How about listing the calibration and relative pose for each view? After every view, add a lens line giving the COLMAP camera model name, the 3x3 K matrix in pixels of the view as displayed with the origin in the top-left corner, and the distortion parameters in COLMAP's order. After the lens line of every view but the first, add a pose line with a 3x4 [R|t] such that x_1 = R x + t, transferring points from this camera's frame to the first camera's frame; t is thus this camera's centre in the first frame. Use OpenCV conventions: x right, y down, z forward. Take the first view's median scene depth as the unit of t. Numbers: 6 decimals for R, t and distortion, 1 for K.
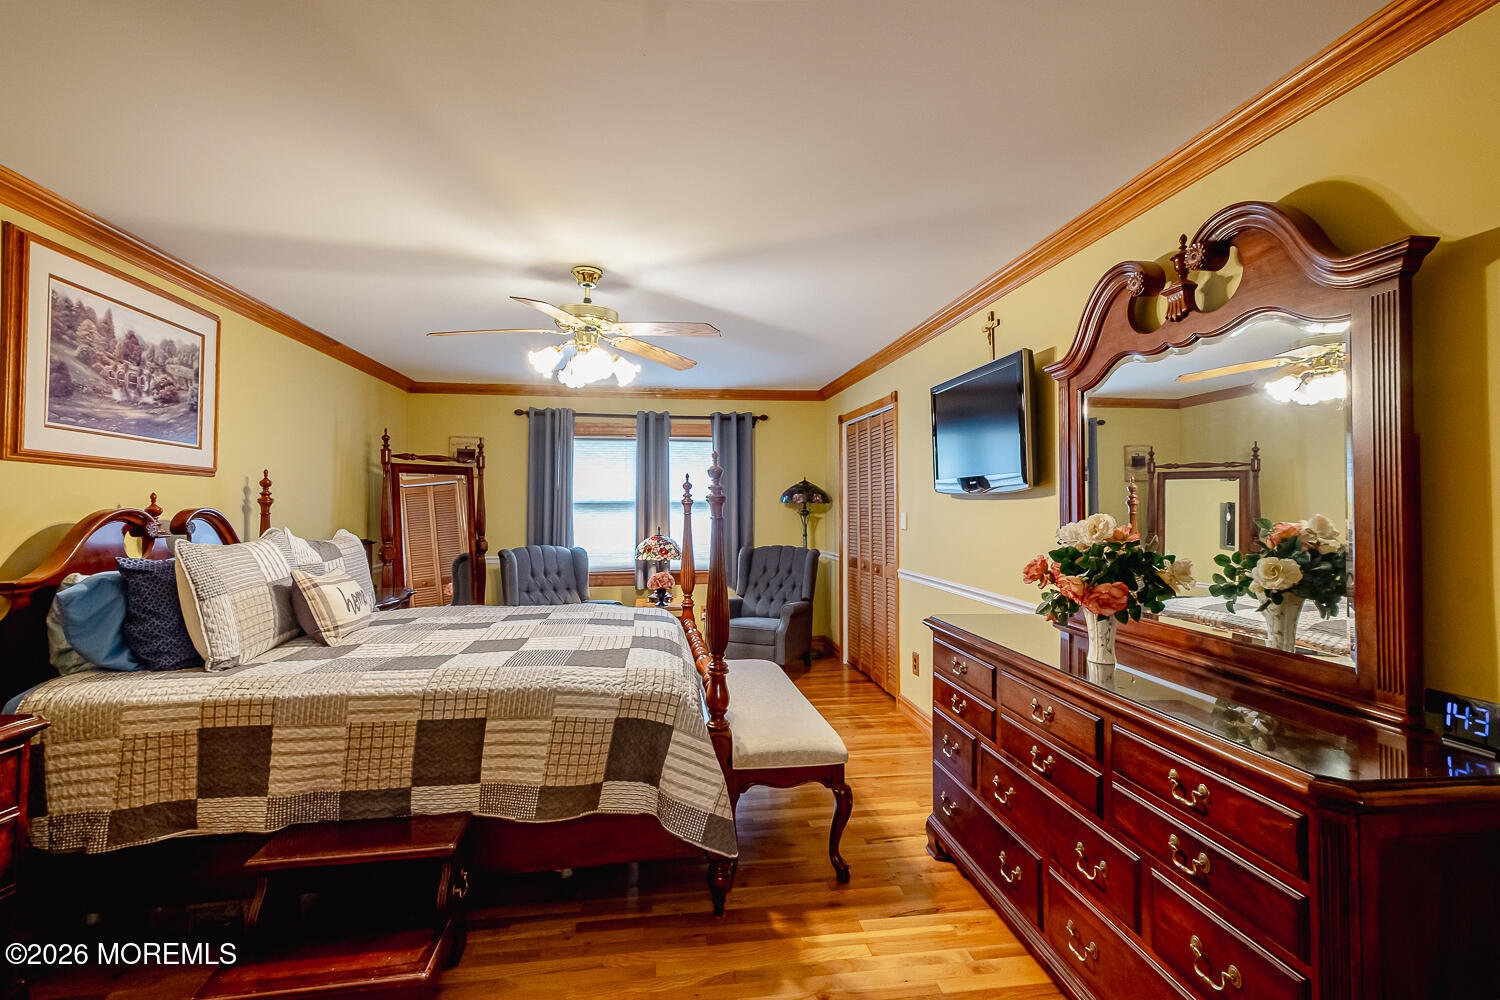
lens RADIAL K [[655.9, 0, 746.0], [0, 655.9, 490.4], [0, 0, 1]] dist [0.013185, -0.000824]
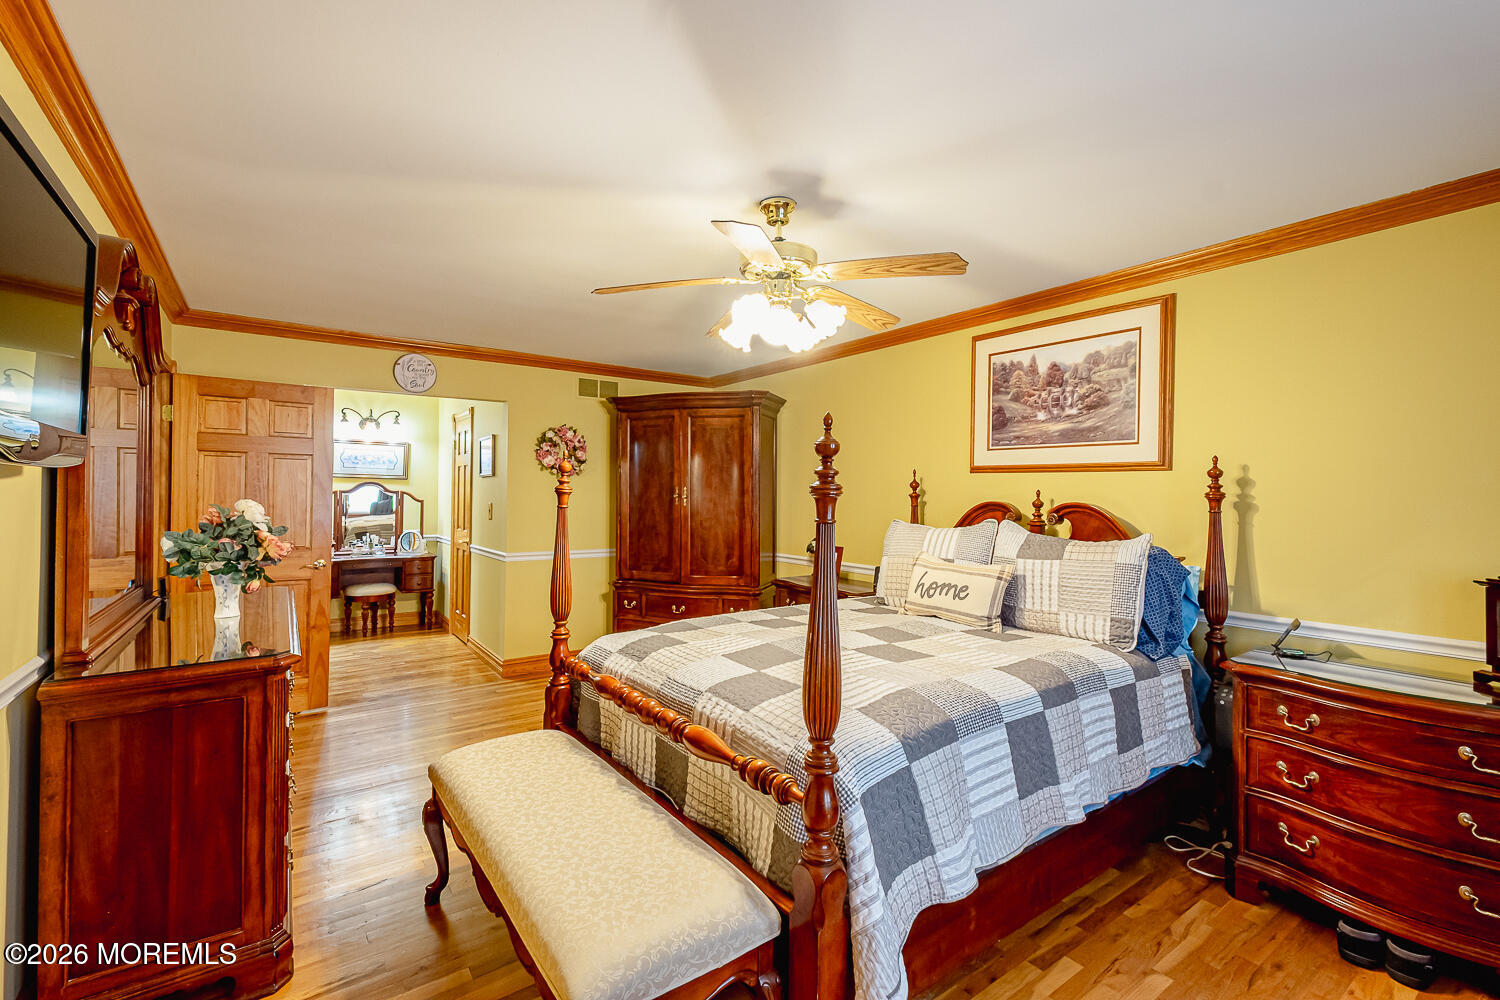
lens RADIAL K [[655.9, 0, 746.0], [0, 655.9, 490.4], [0, 0, 1]] dist [0.013185, -0.000824]
pose [[-0.887384, -0.009088, -0.460941, 0.181050], [0.004257, 0.999602, -0.027904, 0.039199], [0.461011, -0.026724, -0.886992, 1.931456]]
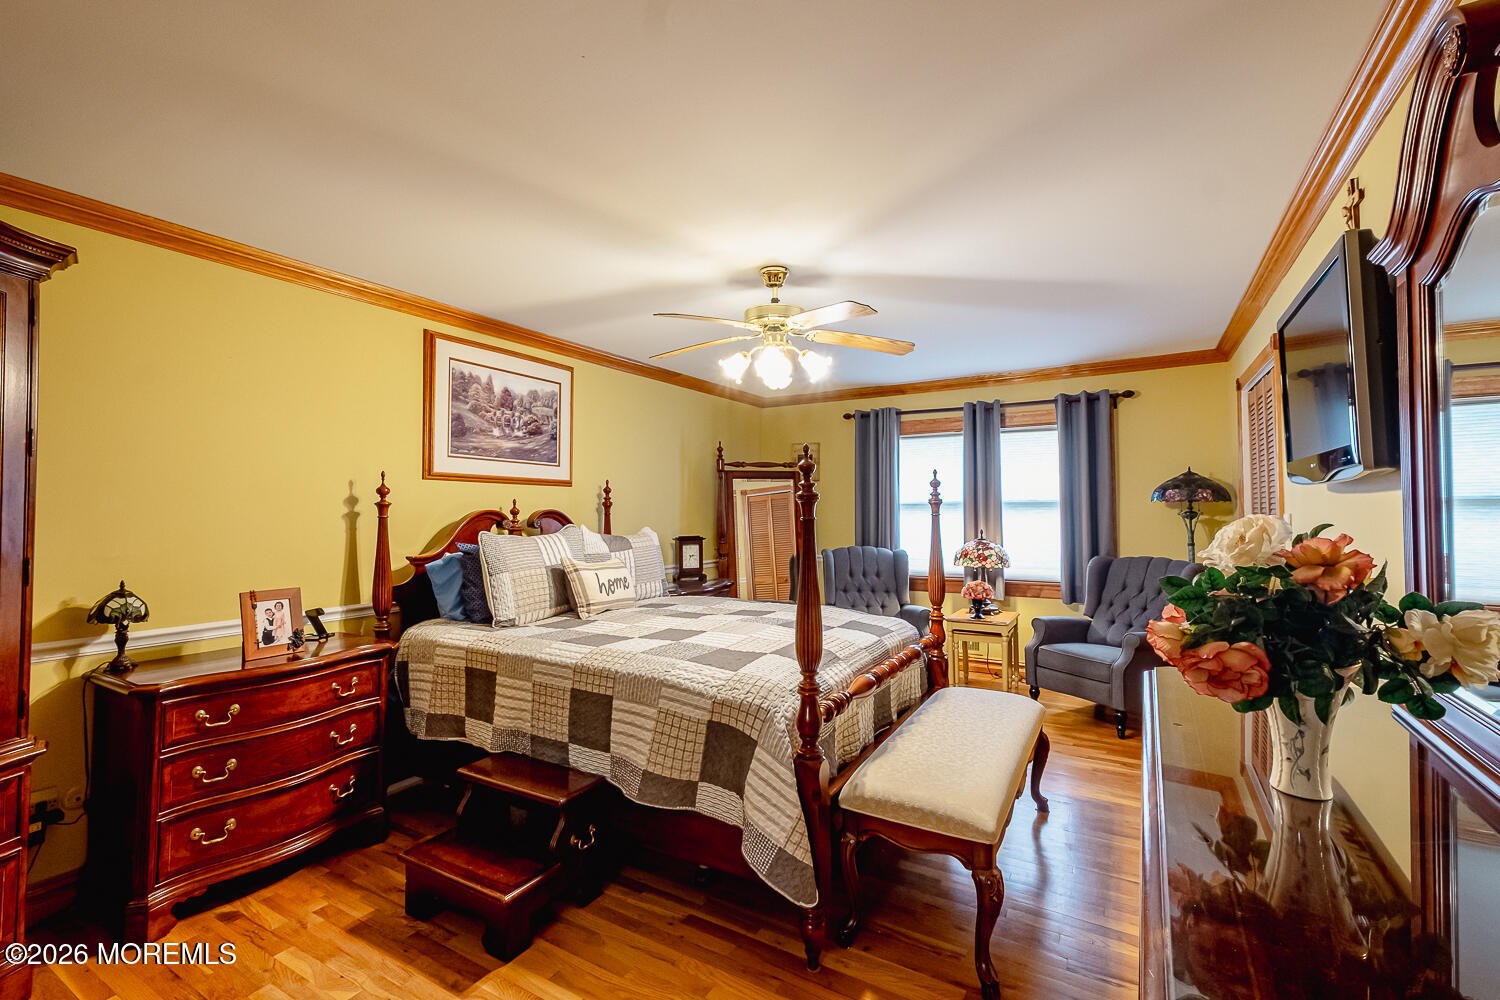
lens RADIAL K [[655.9, 0, 746.0], [0, 655.9, 490.4], [0, 0, 1]] dist [0.013185, -0.000824]
pose [[0.778075, -0.021388, -0.627807, 0.395677], [0.019657, 0.999760, -0.009699, 0.009254], [0.627864, -0.004794, 0.778308, 0.222561]]
